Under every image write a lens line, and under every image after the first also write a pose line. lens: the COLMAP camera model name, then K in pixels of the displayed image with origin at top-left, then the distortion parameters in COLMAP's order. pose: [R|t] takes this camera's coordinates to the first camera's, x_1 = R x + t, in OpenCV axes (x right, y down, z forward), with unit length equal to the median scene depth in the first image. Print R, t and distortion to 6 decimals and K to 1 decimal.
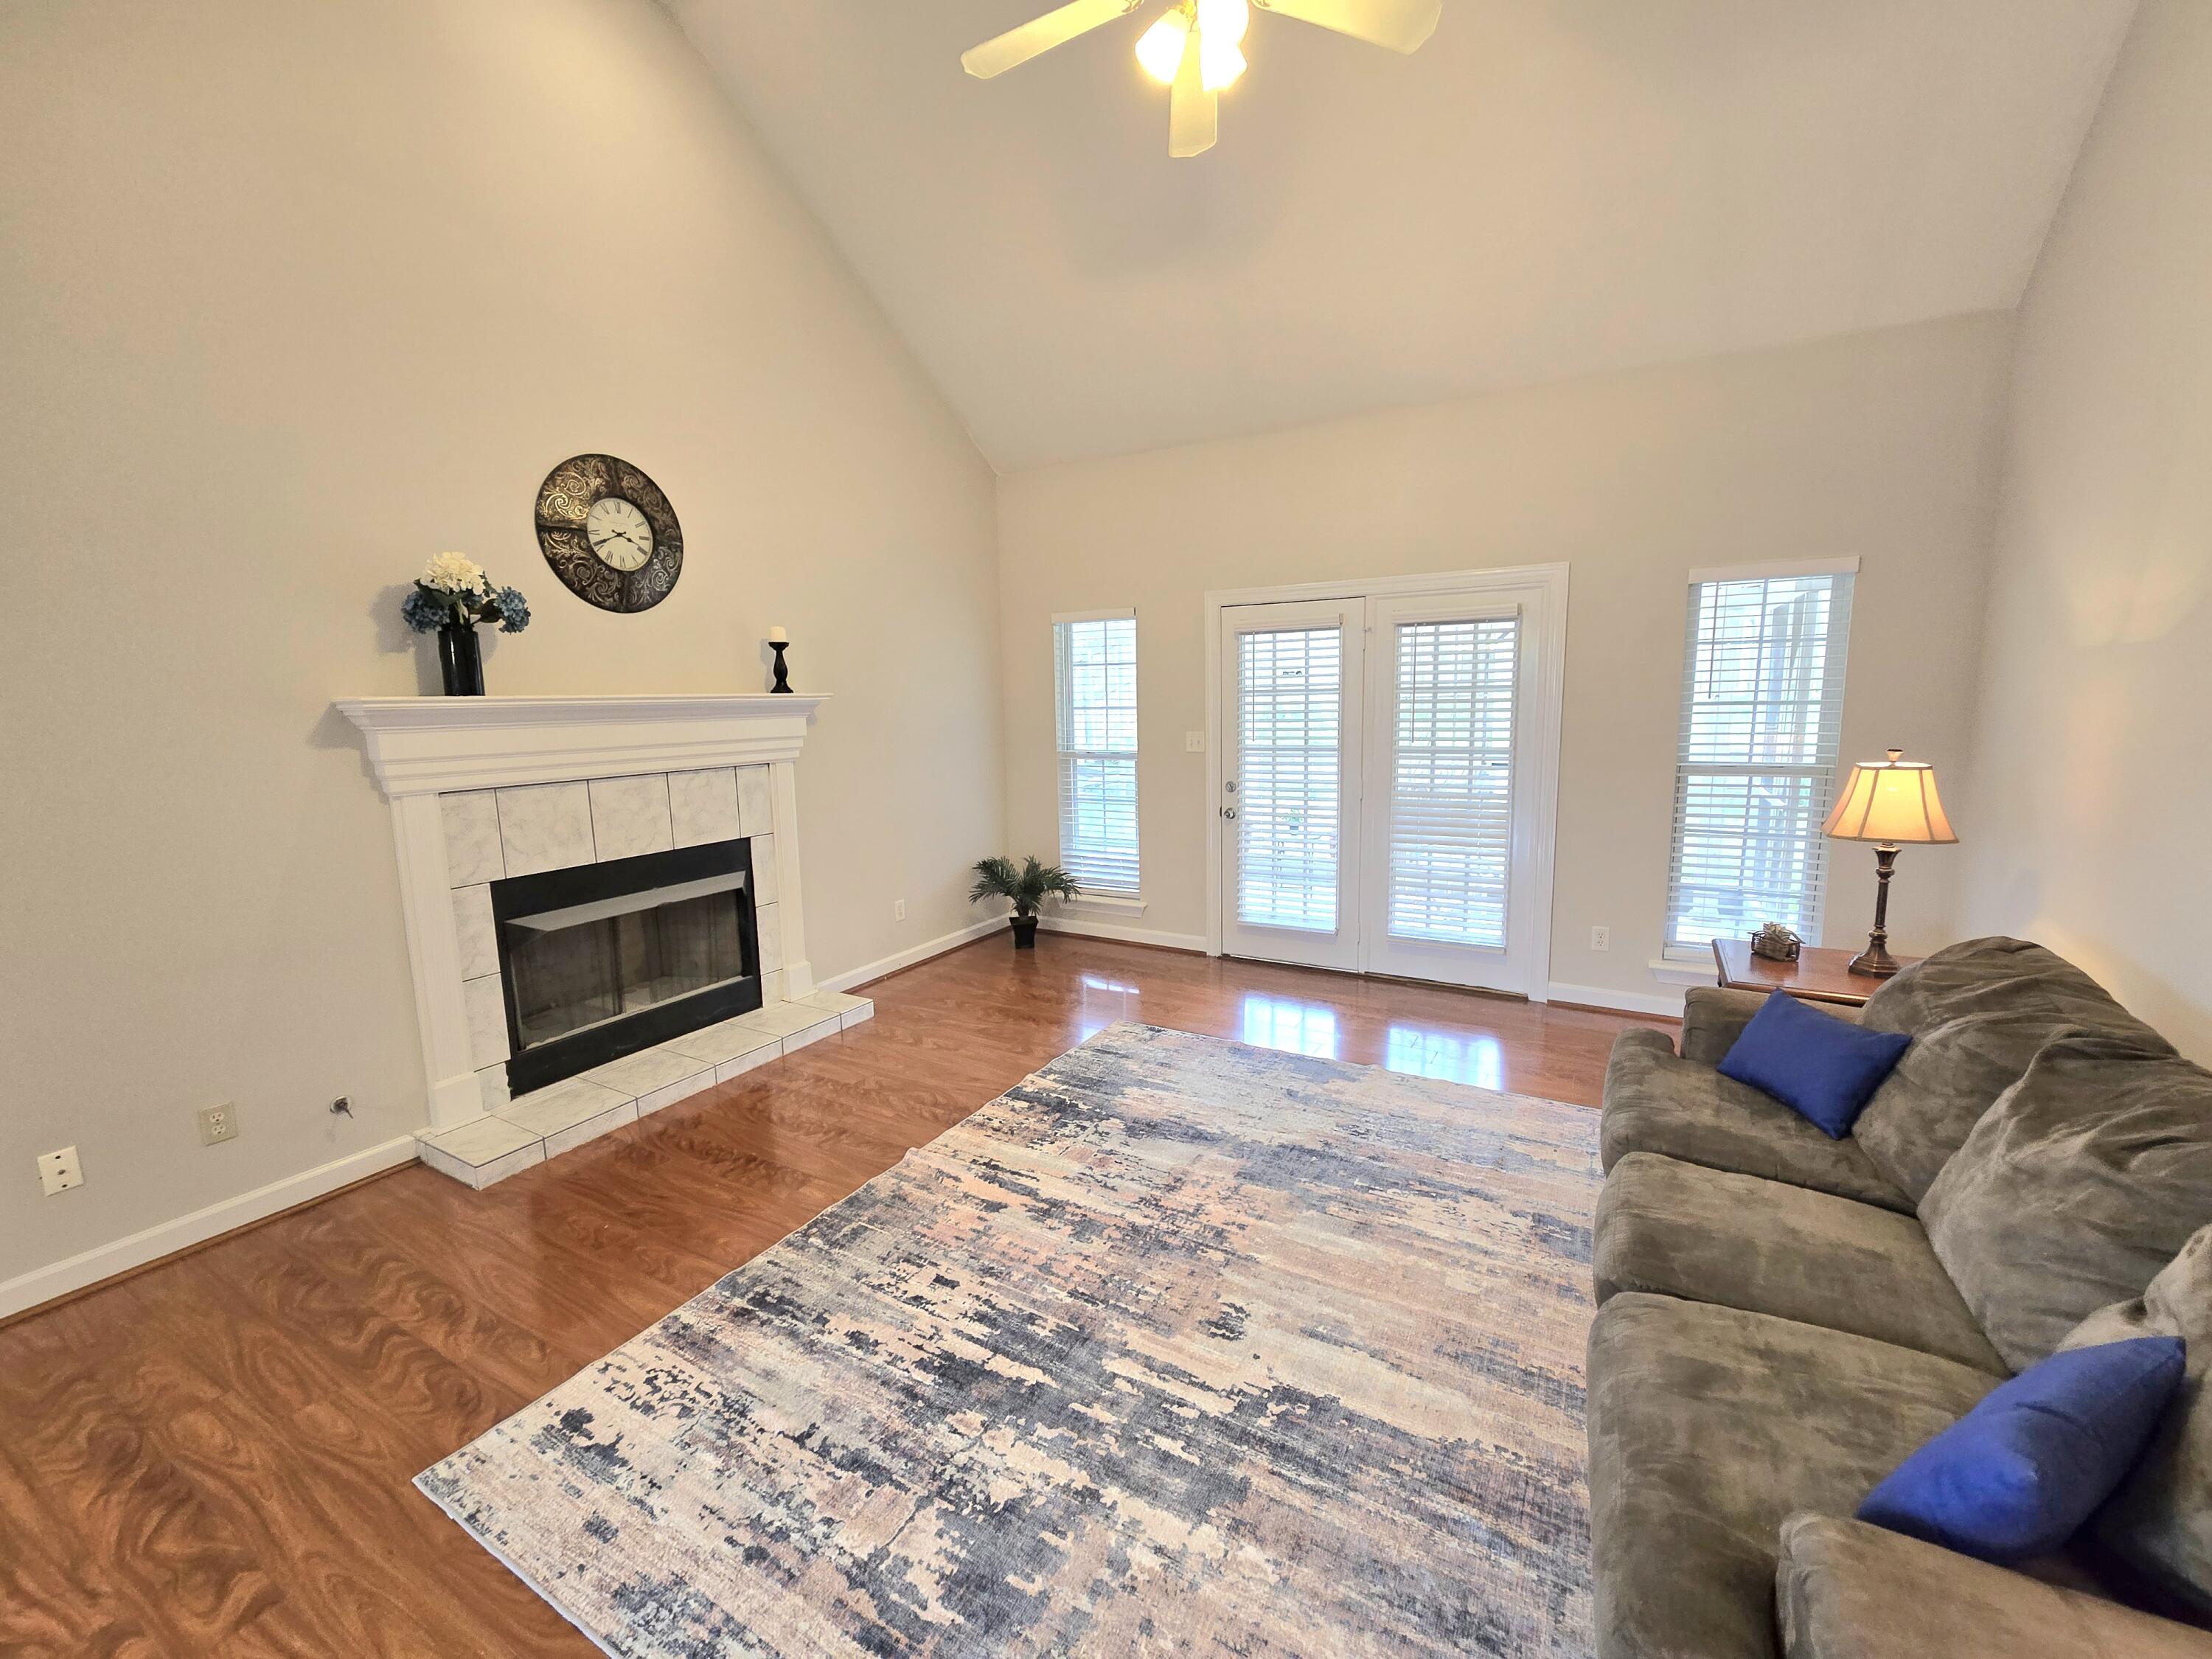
lens RADIAL K [[906.9, 0, 1104.0], [0, 906.9, 822.3], [0, 0, 1]] dist [0.002441, -0.000306]
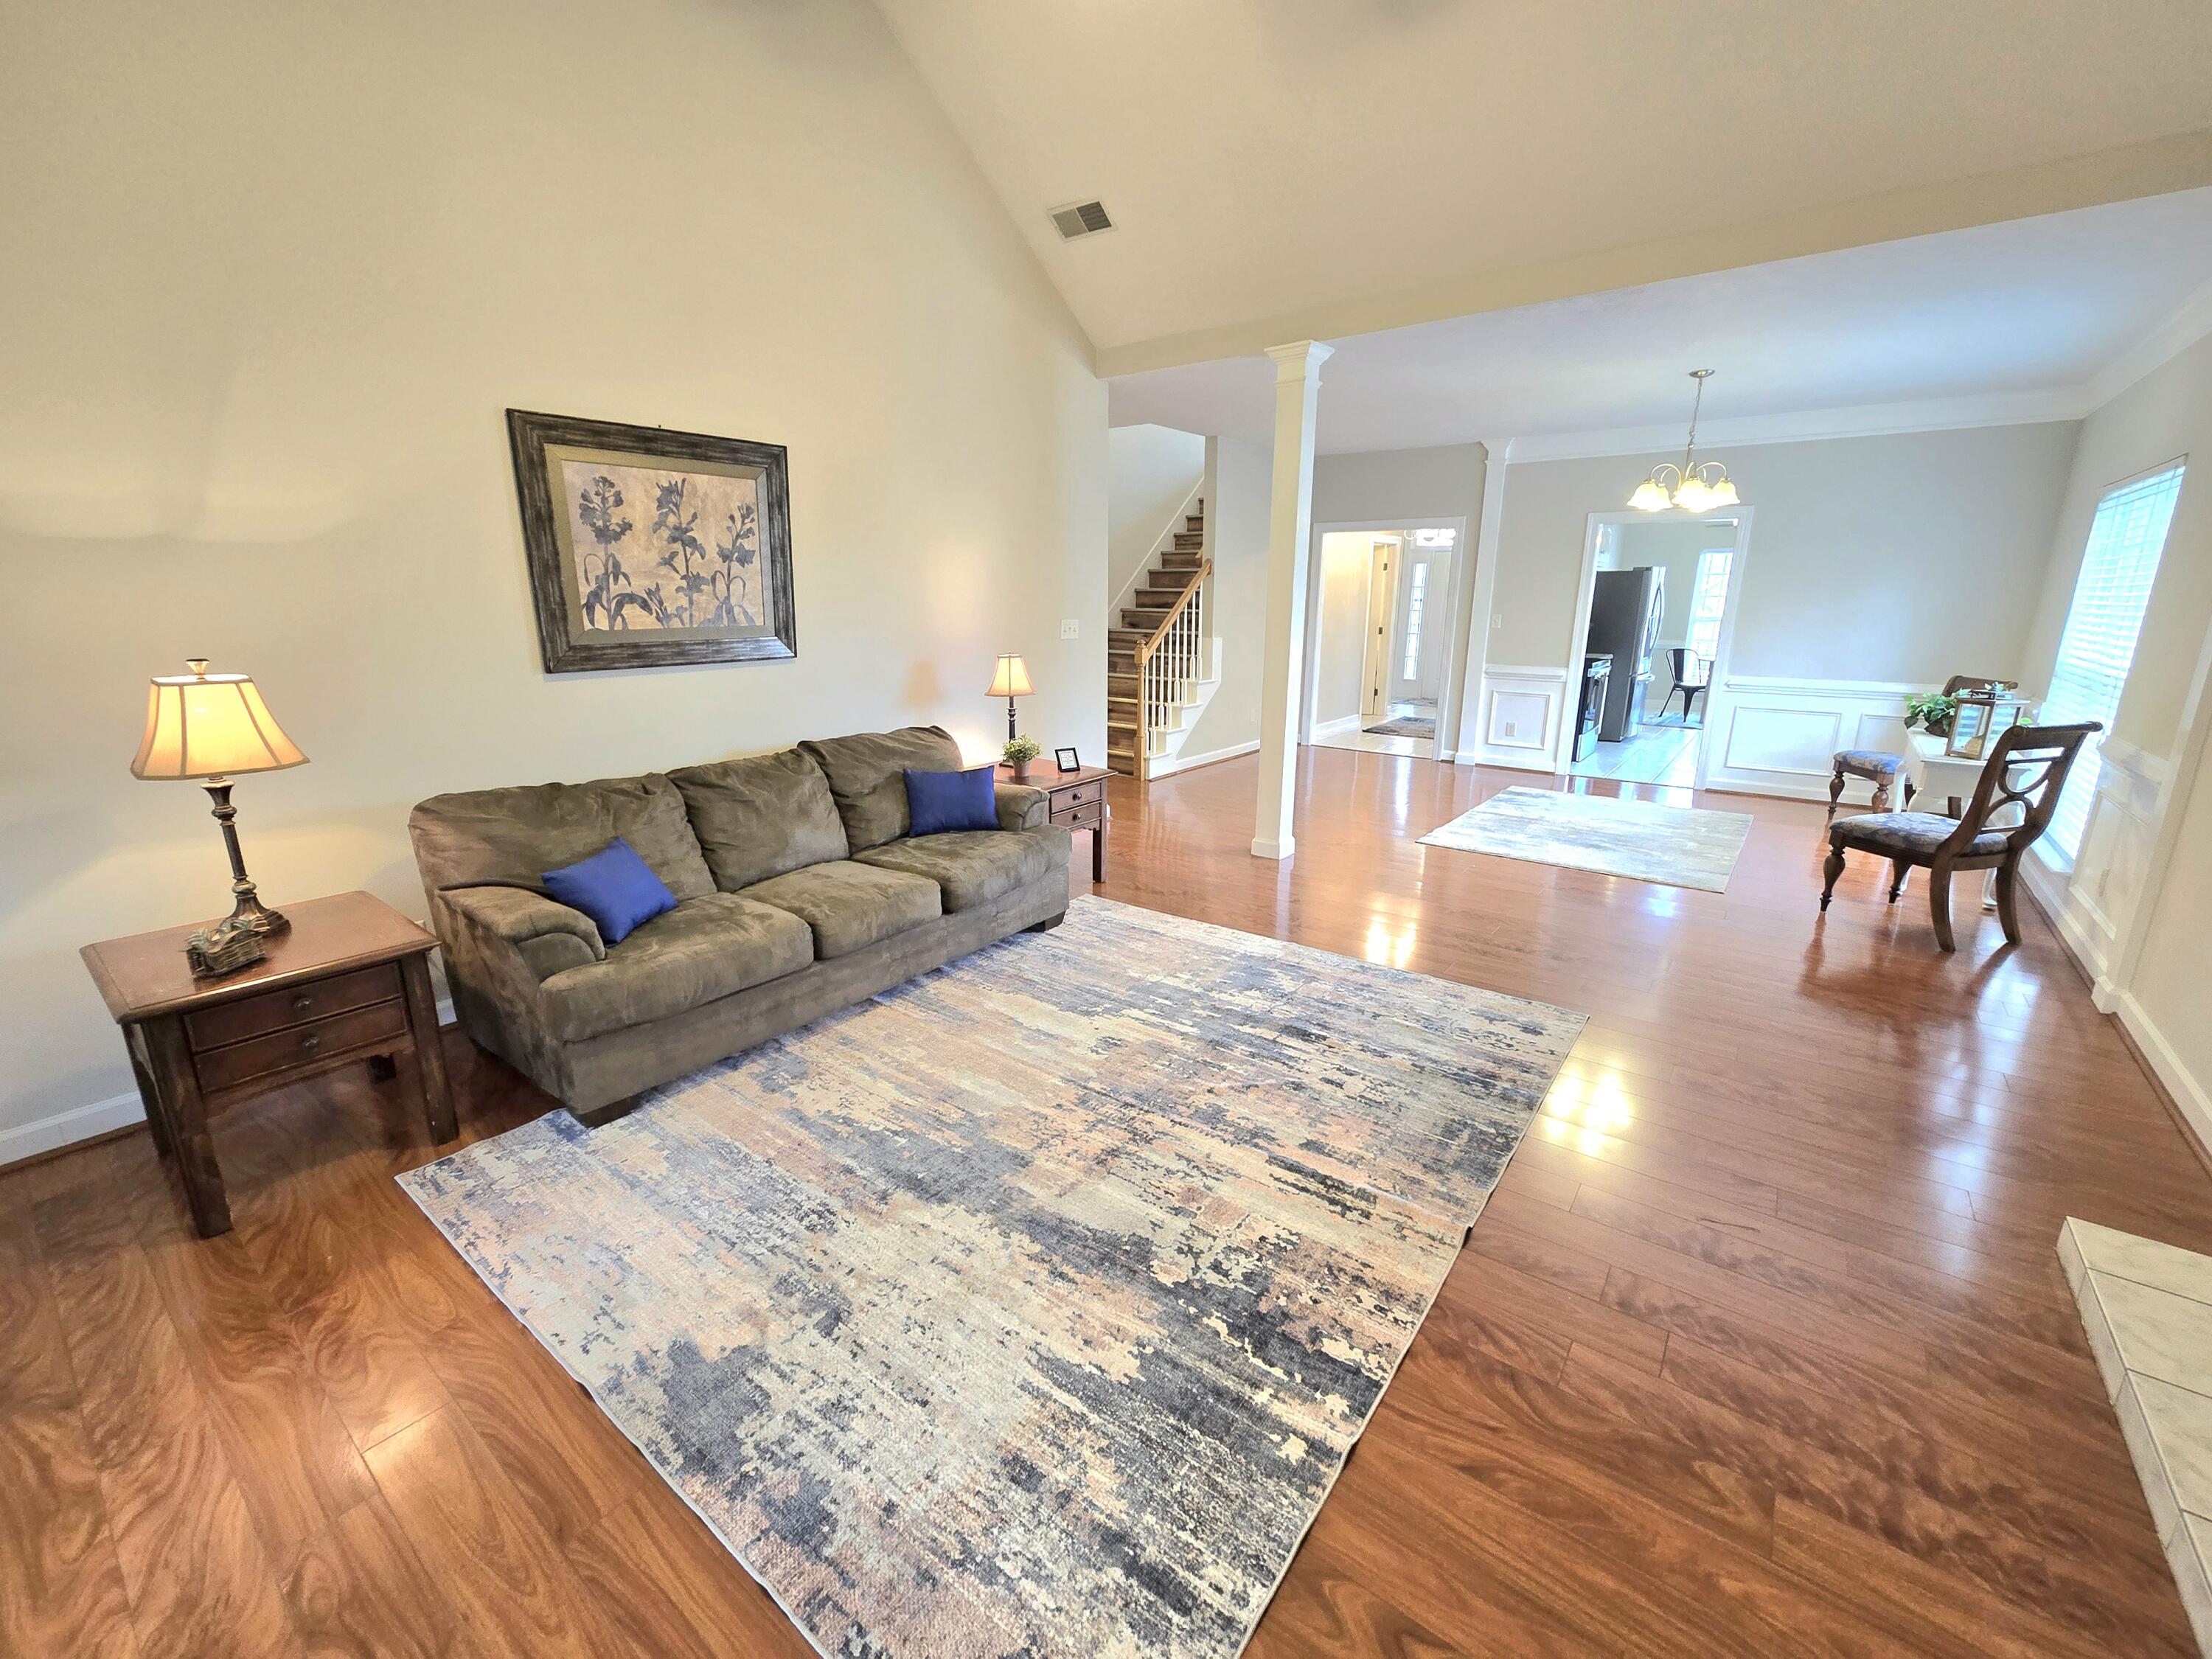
lens RADIAL K [[906.9, 0, 1104.0], [0, 906.9, 822.3], [0, 0, 1]] dist [0.002441, -0.000306]
pose [[-0.991329, -0.010566, 0.130975, -0.023485], [0.039171, 0.927680, 0.371316, -0.179528], [-0.125426, 0.373227, -0.919223, 1.422418]]
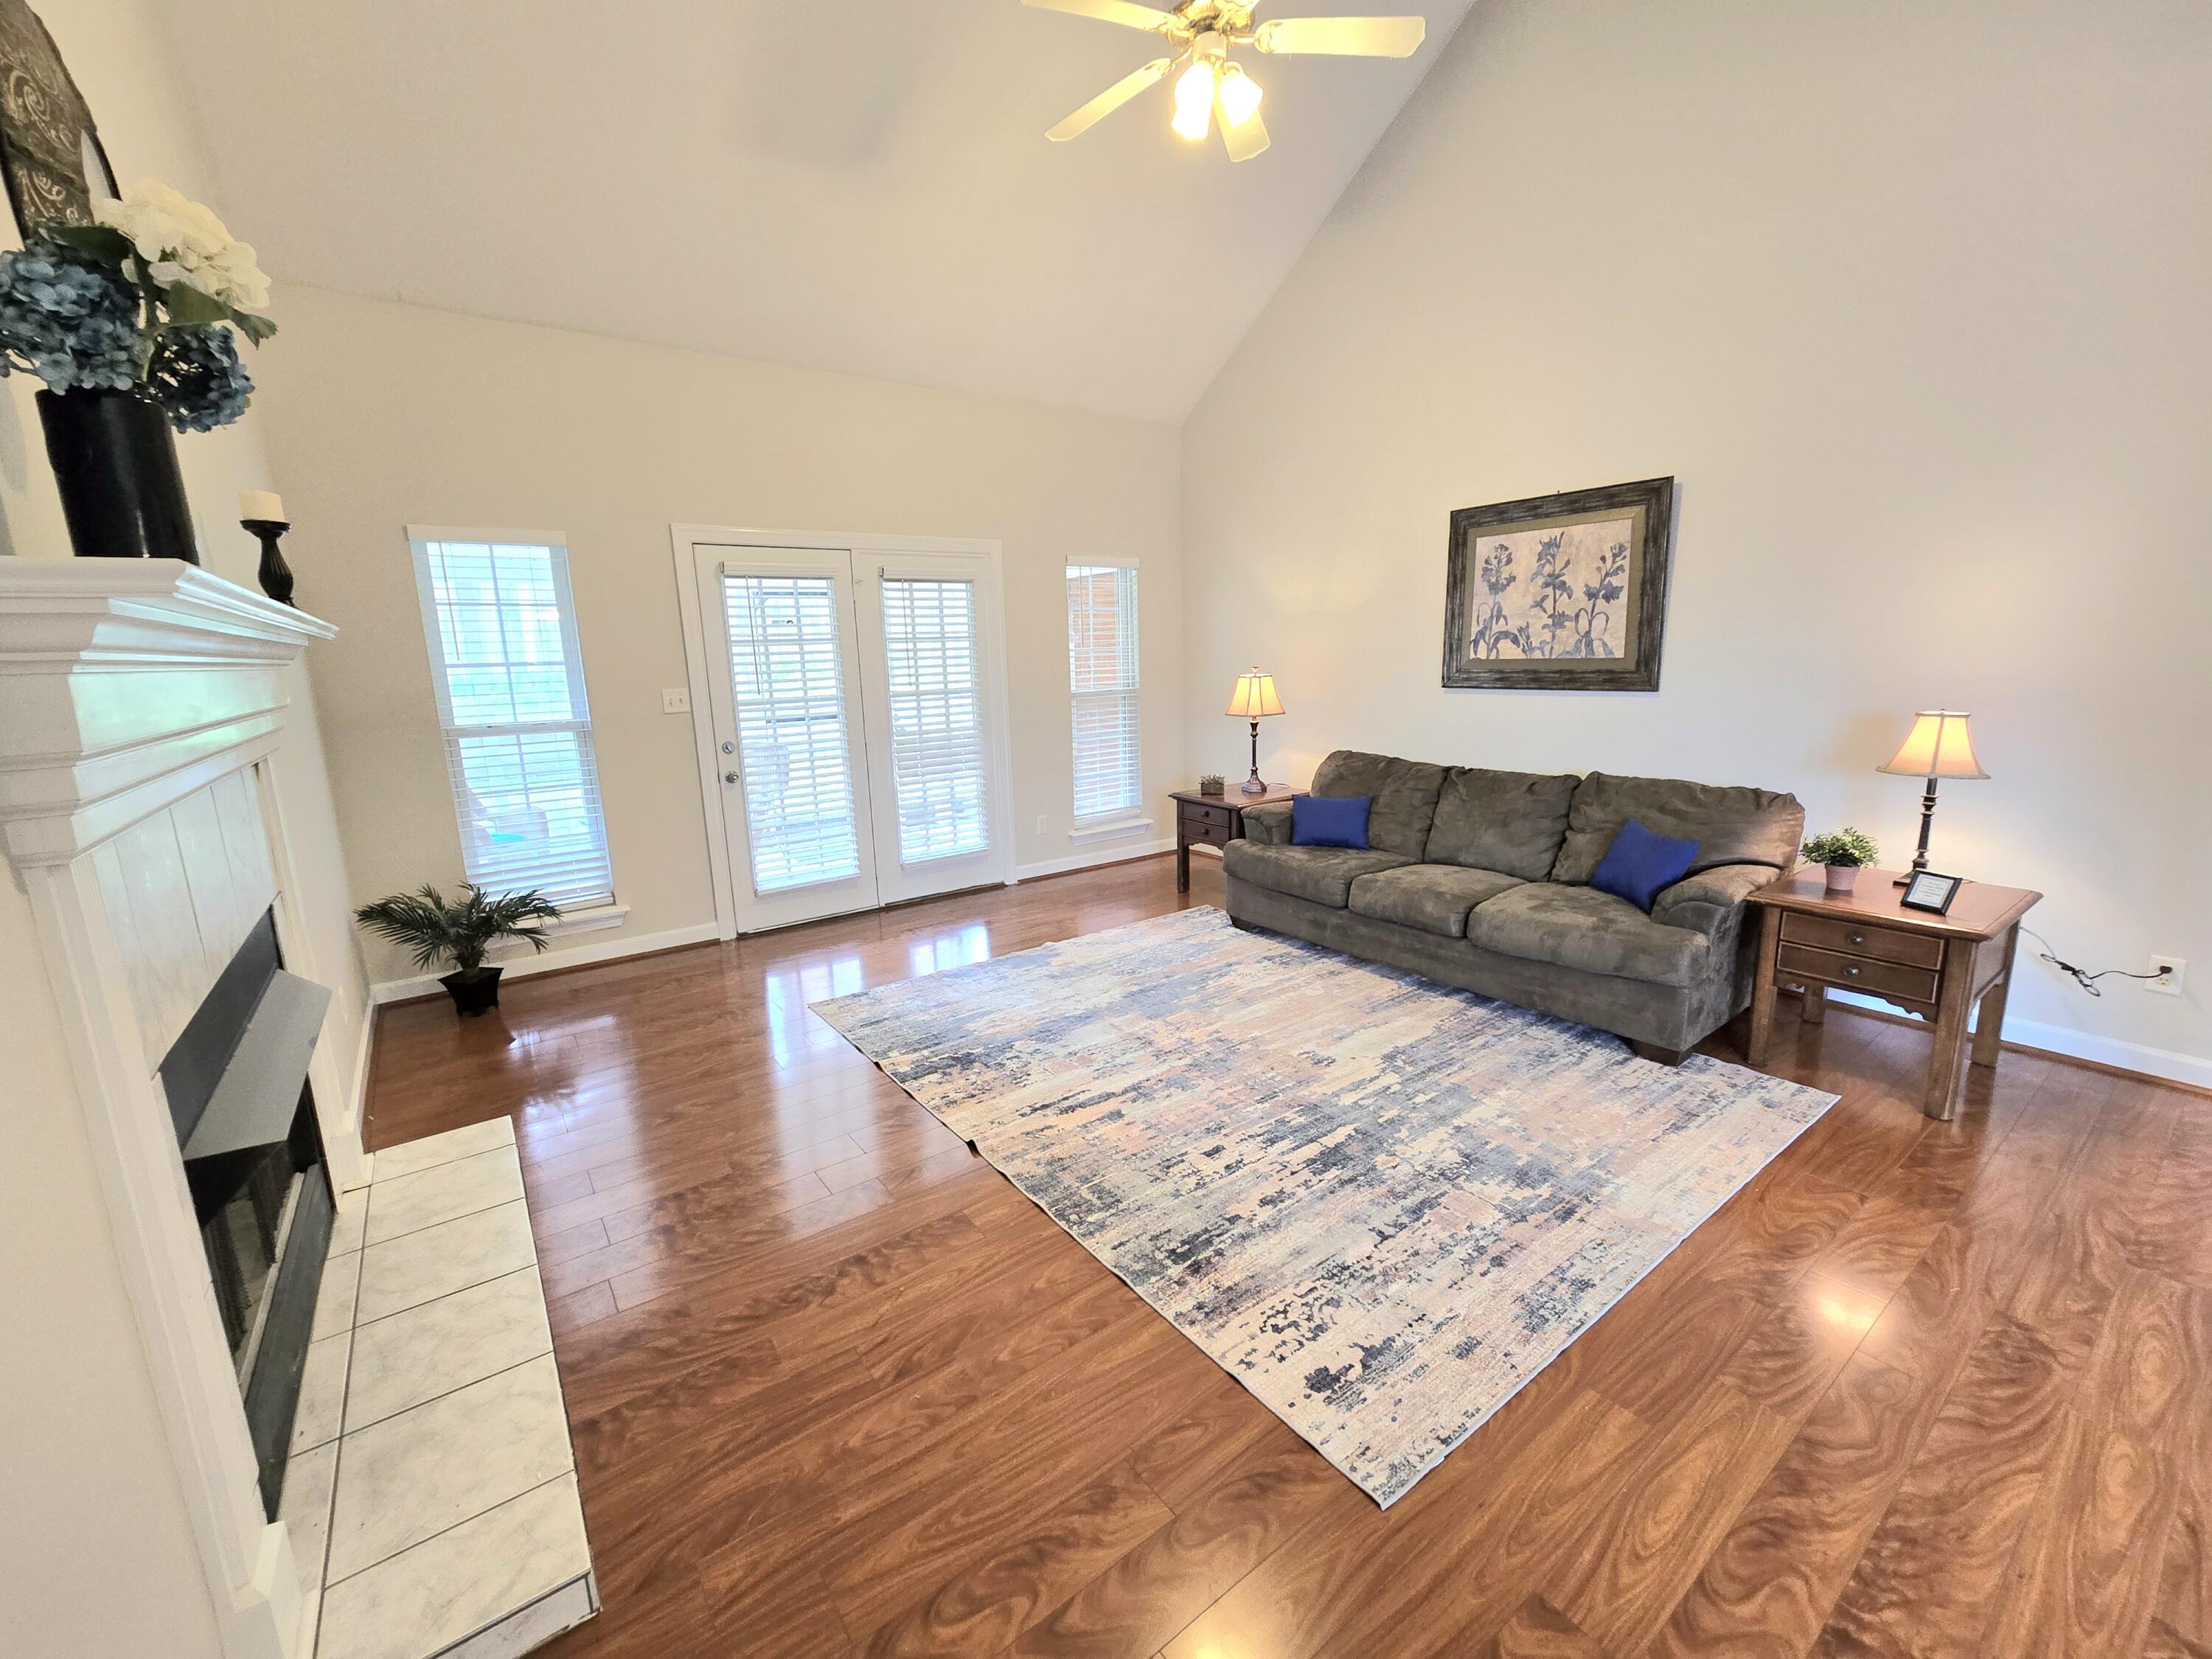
lens RADIAL K [[906.9, 0, 1104.0], [0, 906.9, 822.3], [0, 0, 1]] dist [0.002441, -0.000306]
pose [[0.399153, -0.164481, 0.902010, -0.826438], [0.146962, 0.982536, 0.114132, -0.022150], [-0.905030, 0.087005, 0.416355, 0.449382]]
